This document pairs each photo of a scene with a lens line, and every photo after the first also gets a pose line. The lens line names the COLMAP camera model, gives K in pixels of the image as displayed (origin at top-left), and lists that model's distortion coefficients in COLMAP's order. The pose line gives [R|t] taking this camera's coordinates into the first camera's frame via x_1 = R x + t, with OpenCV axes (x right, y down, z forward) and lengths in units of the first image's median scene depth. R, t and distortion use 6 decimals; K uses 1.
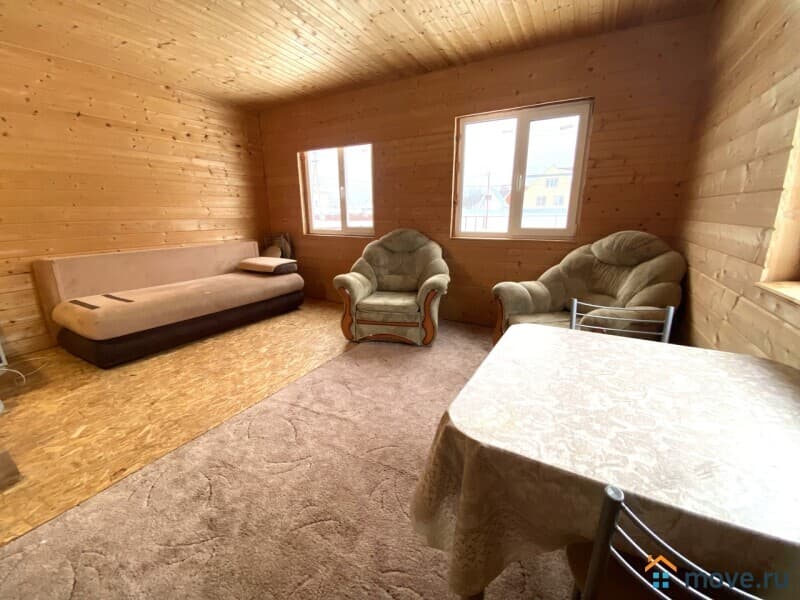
lens RADIAL K [[329.0, 0, 403.9], [0, 329.0, 297.1], [0, 0, 1]] dist [-0.002936, -0.003885]
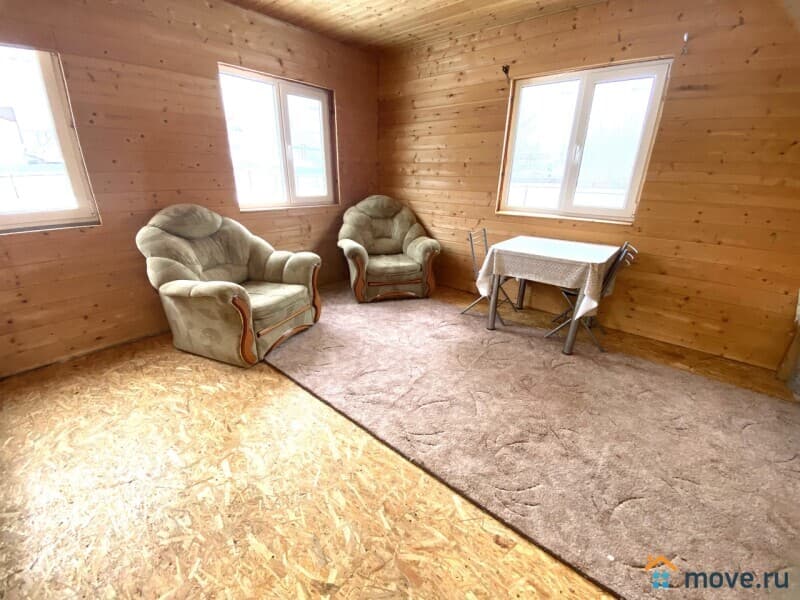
lens RADIAL K [[329.0, 0, 401.7], [0, 329.0, 300.0], [0, 0, 1]] dist [-0.002936, -0.003885]
pose [[0.173480, -0.336300, 0.925639, -0.976105], [0.237149, 0.926498, 0.292167, -0.181161], [-0.955858, 0.168830, 0.240482, 0.645202]]
